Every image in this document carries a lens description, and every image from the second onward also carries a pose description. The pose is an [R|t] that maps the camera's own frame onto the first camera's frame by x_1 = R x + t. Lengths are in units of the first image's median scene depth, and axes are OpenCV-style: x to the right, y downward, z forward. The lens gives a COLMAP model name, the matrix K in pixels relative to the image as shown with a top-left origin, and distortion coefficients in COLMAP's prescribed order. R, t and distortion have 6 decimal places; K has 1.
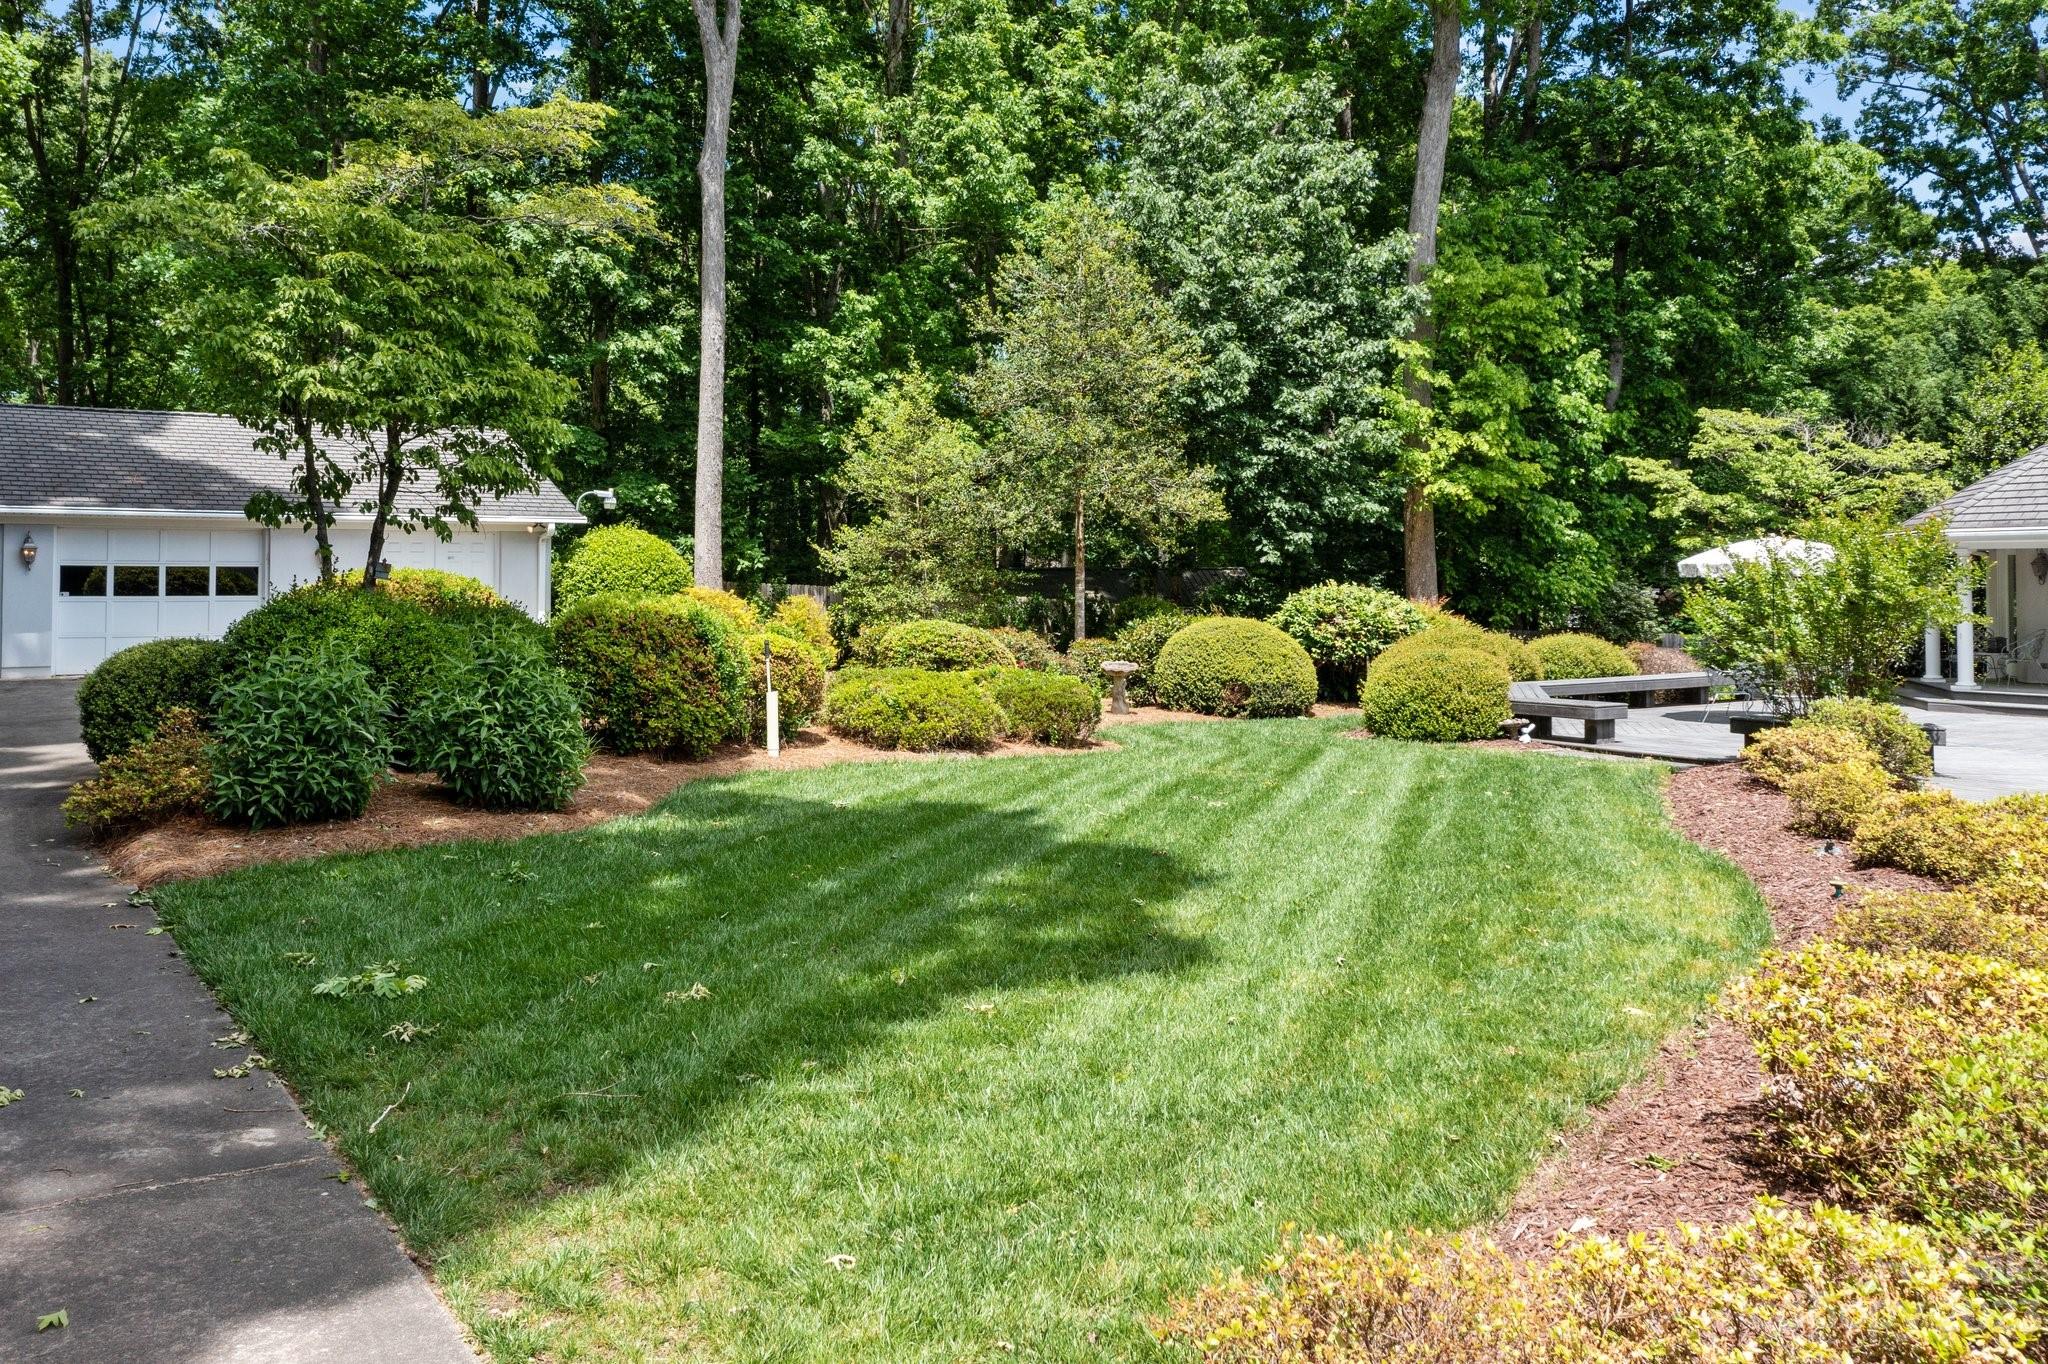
lens RADIAL K [[1639.3, 0, 1026.6], [0, 1639.3, 672.3], [0, 0, 1]] dist [-0.009376, -0.010337]
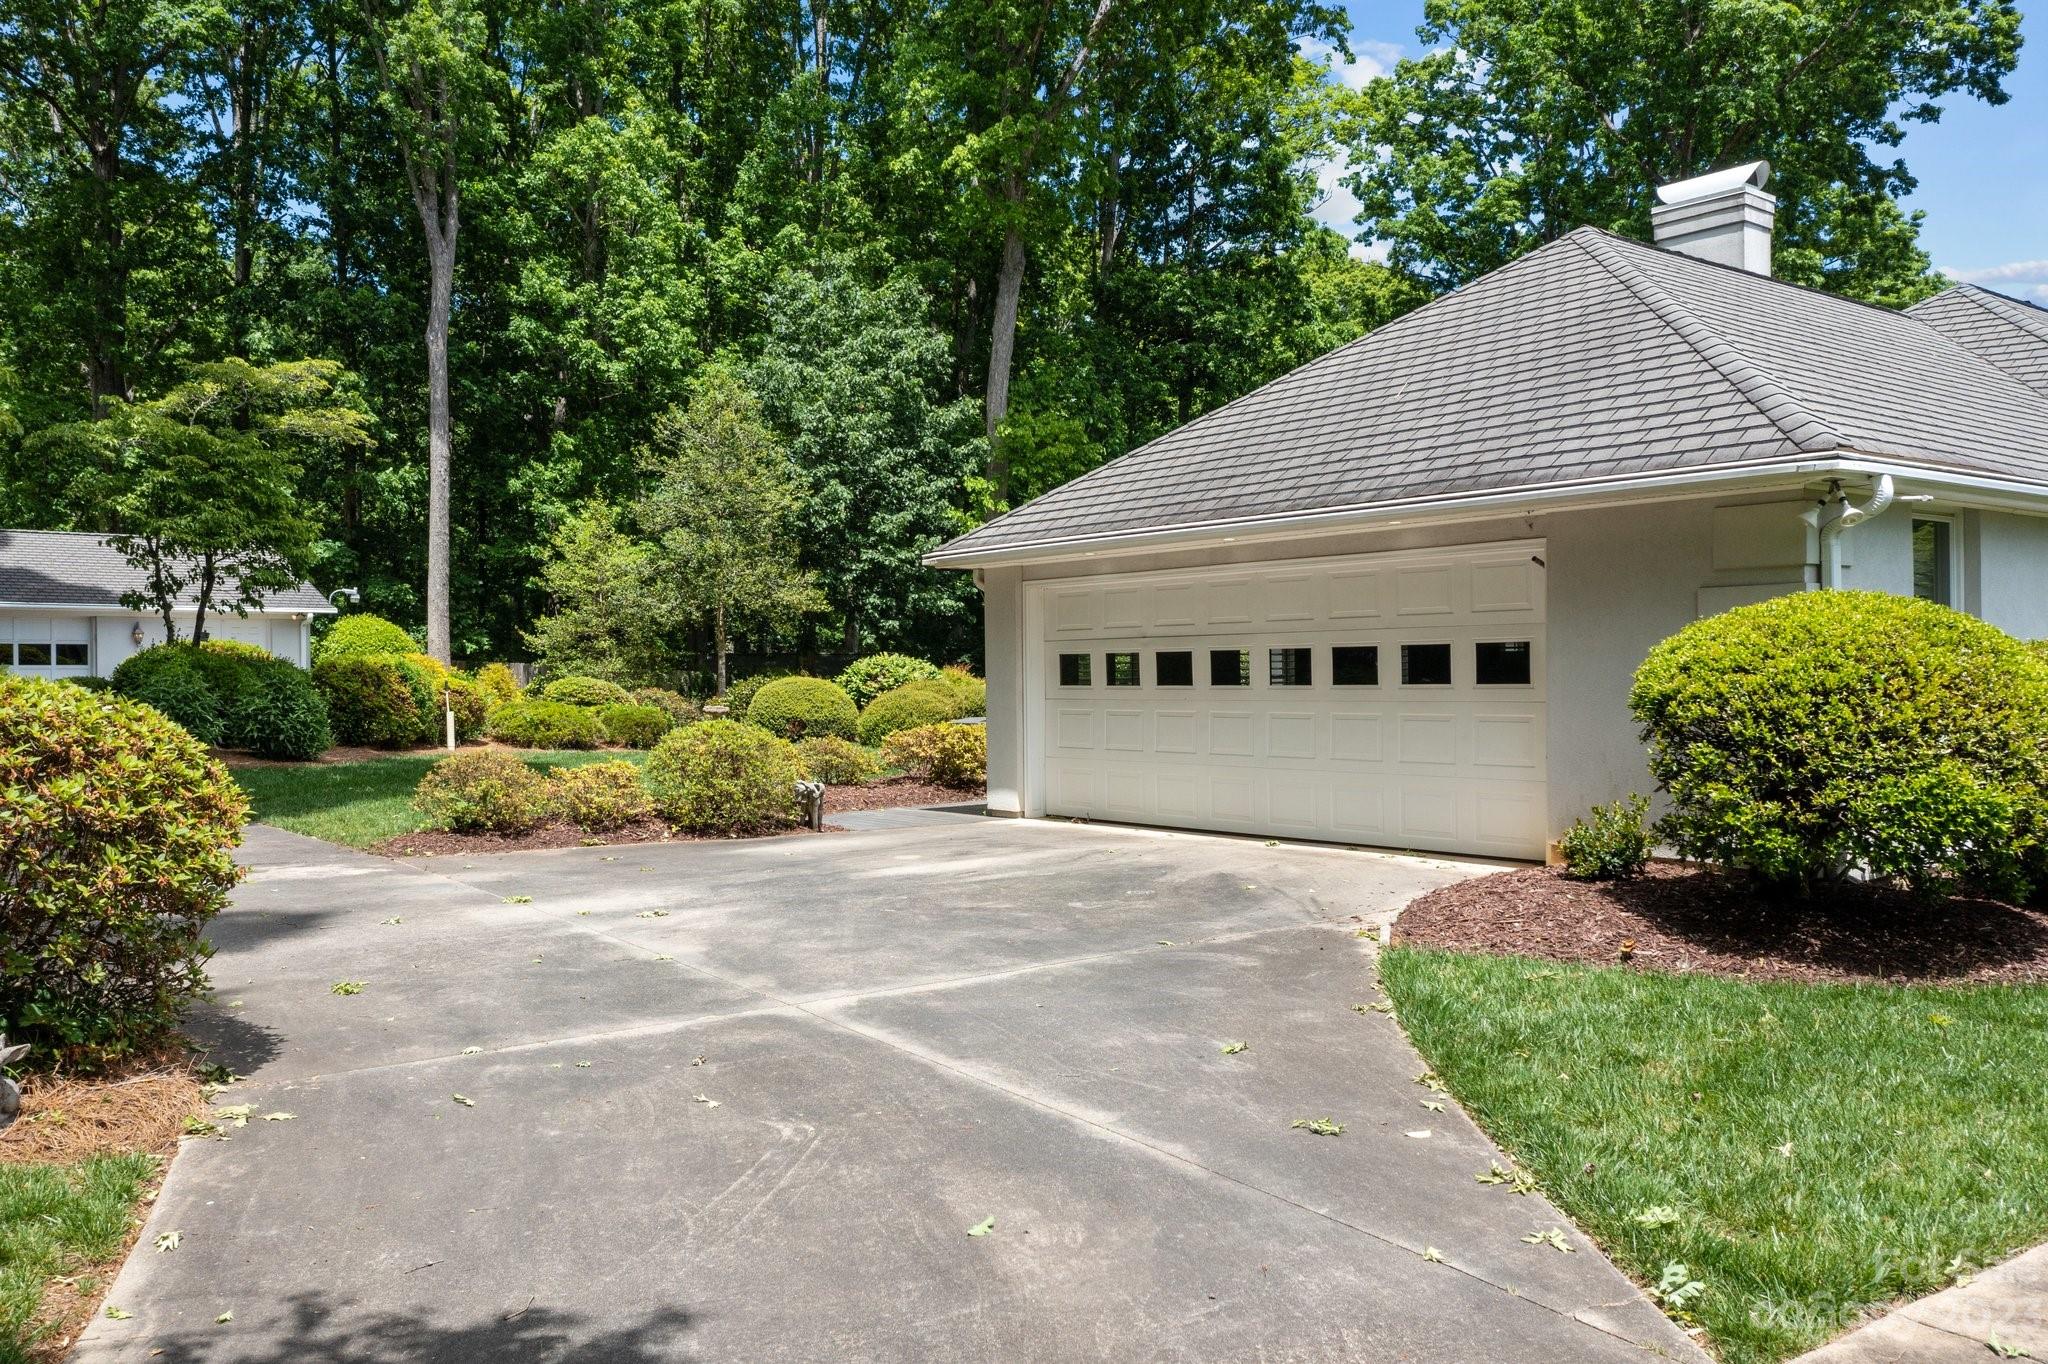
lens RADIAL K [[1675.0, 0, 1053.0], [0, 1675.0, 795.8], [0, 0, 1]] dist [-0.039196, 0.082547]
pose [[0.991199, -0.014949, 0.131534, 0.117539], [0.013293, 0.999821, 0.013465, 0.042960], [-0.131712, -0.011598, 0.991220, -0.391751]]
